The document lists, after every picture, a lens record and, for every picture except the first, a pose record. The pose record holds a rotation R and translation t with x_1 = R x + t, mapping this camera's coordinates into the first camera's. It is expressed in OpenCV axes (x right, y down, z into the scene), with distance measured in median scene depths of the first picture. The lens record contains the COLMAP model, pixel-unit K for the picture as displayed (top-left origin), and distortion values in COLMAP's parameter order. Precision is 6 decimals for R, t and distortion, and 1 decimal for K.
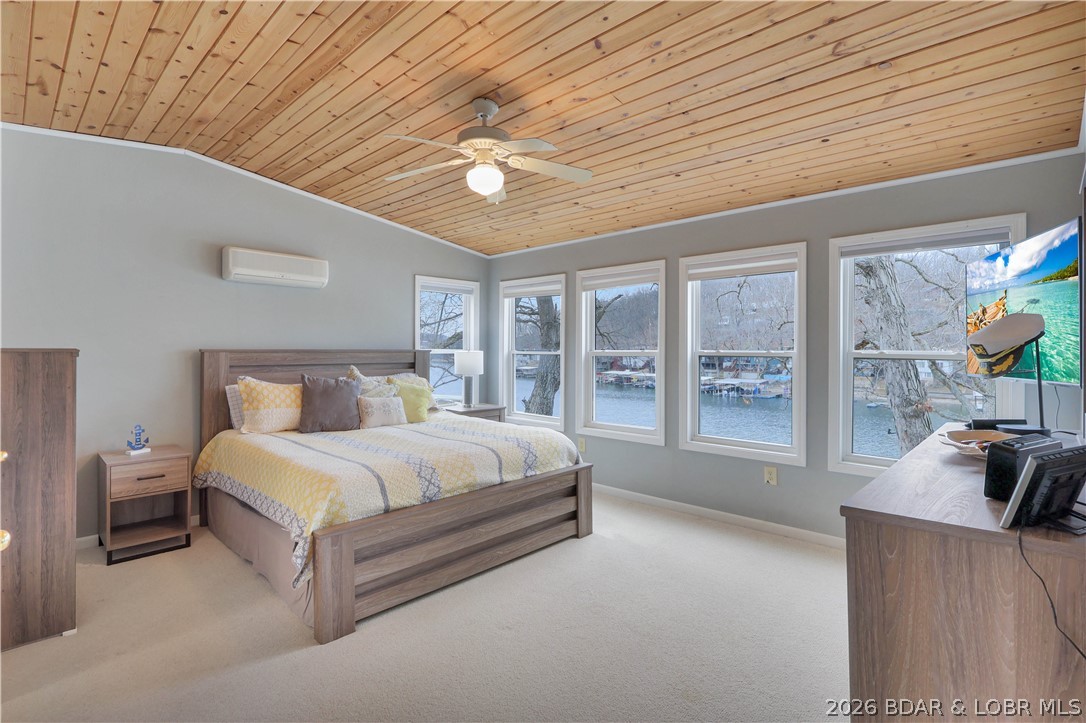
lens RADIAL K [[514.9, 0, 554.3], [0, 514.9, 359.1], [0, 0, 1]] dist [-0.008101, 0.002463]
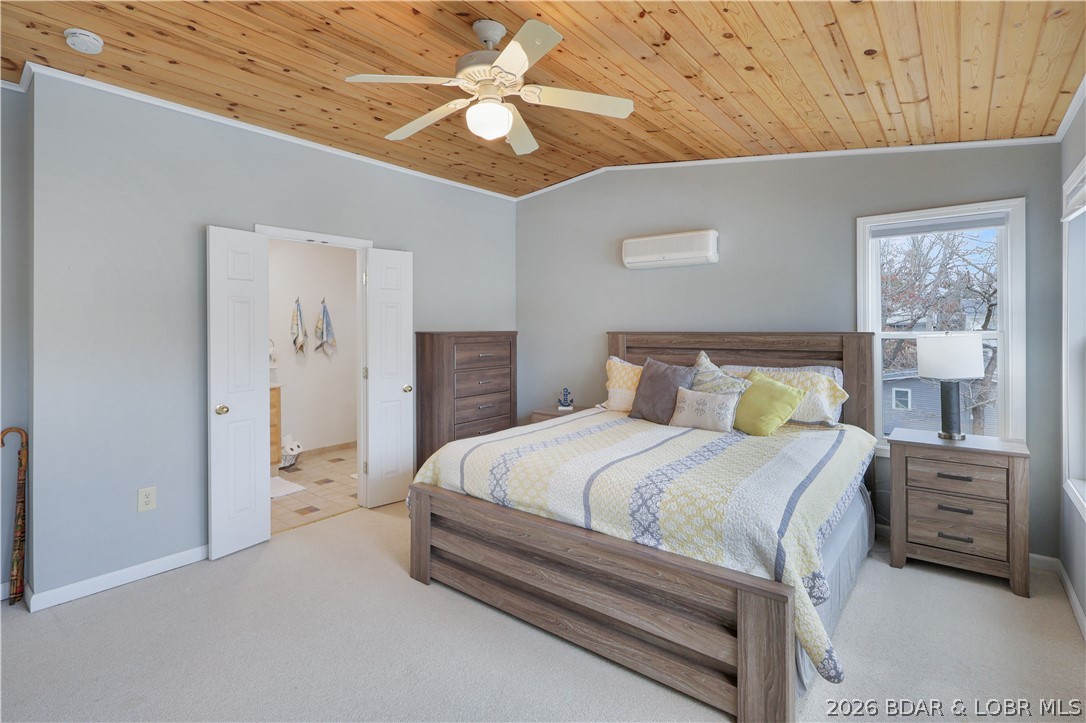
lens RADIAL K [[514.9, 0, 520.5], [0, 514.9, 333.6], [0, 0, 1]] dist [-0.008101, 0.002463]
pose [[0.070179, 0.004858, -0.997523, 0.507438], [-0.018647, 0.999820, 0.003558, -0.016232], [0.997360, 0.018351, 0.070257, 0.766670]]
